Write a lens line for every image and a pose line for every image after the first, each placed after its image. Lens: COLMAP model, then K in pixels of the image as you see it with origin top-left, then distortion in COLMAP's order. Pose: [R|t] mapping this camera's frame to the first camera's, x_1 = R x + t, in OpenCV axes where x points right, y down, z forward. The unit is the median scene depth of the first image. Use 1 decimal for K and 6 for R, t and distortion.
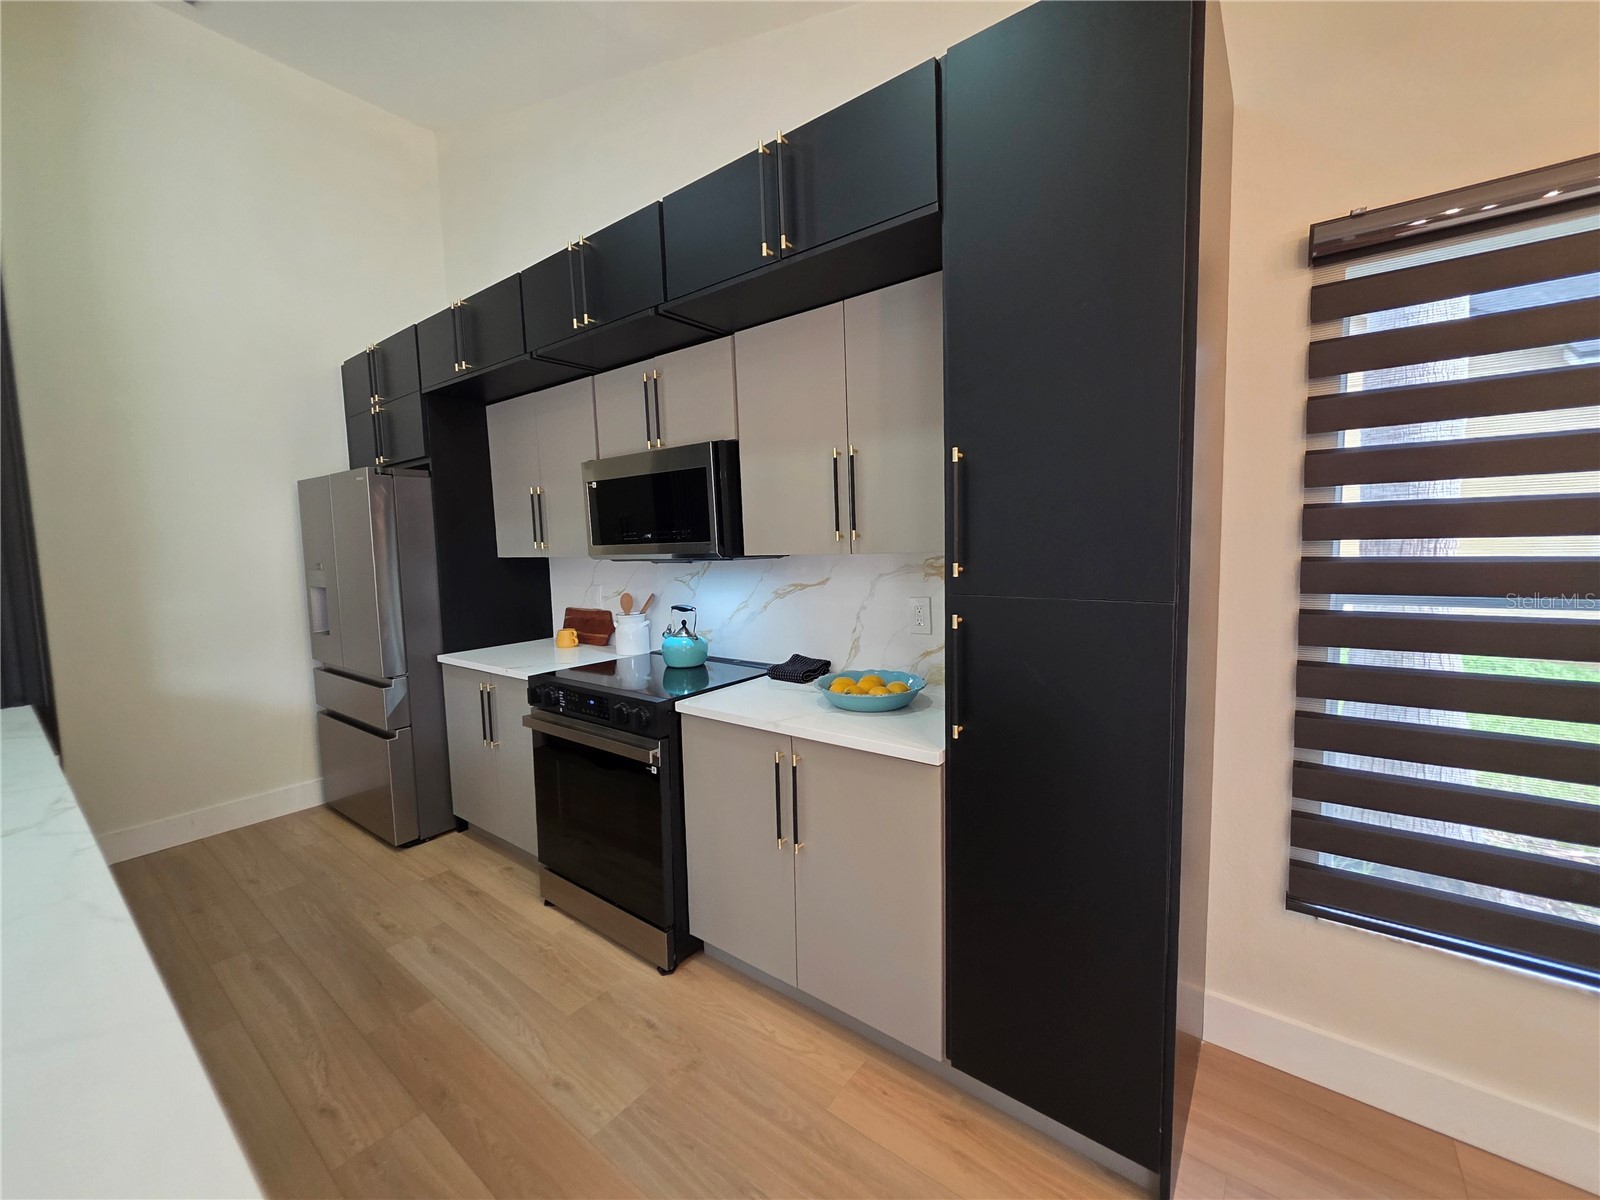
lens RADIAL K [[665.7, 0, 825.6], [0, 665.7, 595.2], [0, 0, 1]] dist [0.001165, 0.000203]
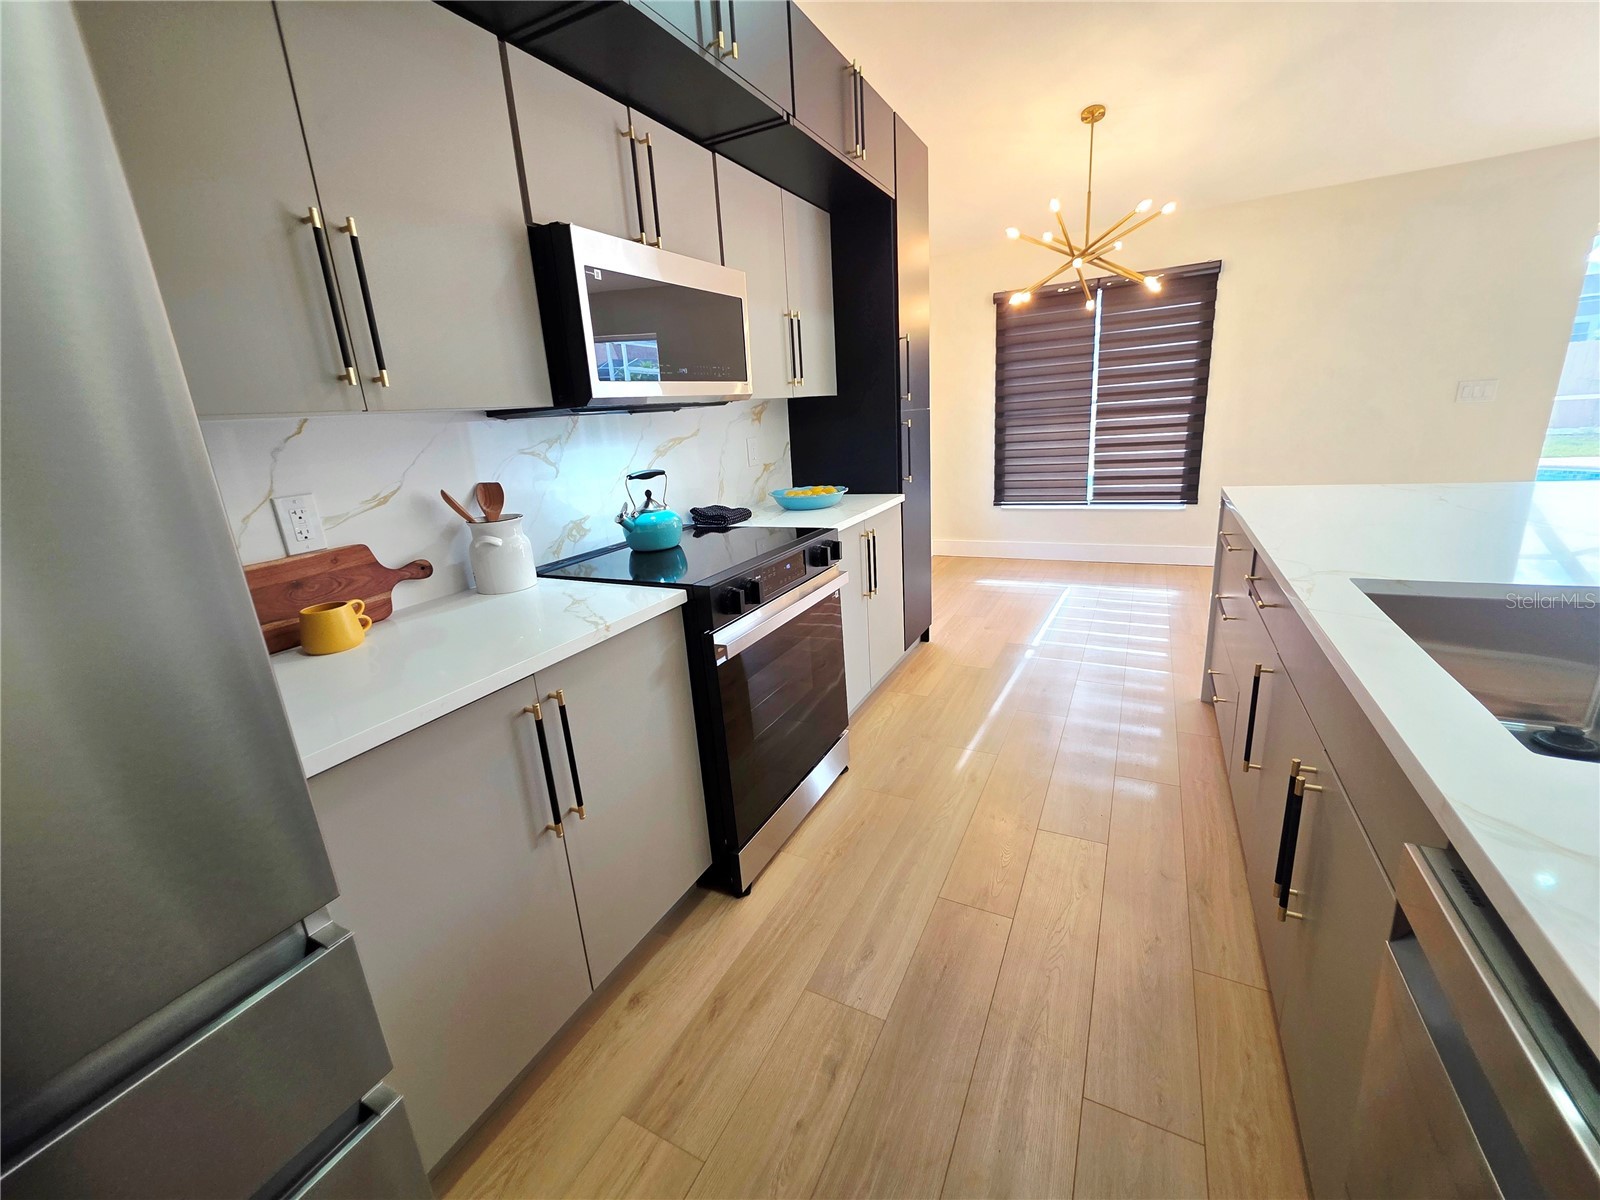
lens RADIAL K [[637.5, 0, 801.0], [0, 637.5, 594.3], [0, 0, 1]] dist [-0.000093, 0.000601]
pose [[-0.169183, -0.234003, 0.957403, -1.052377], [0.154570, 0.953085, 0.260262, -0.013635], [-0.973389, 0.192018, -0.125076, 1.006827]]
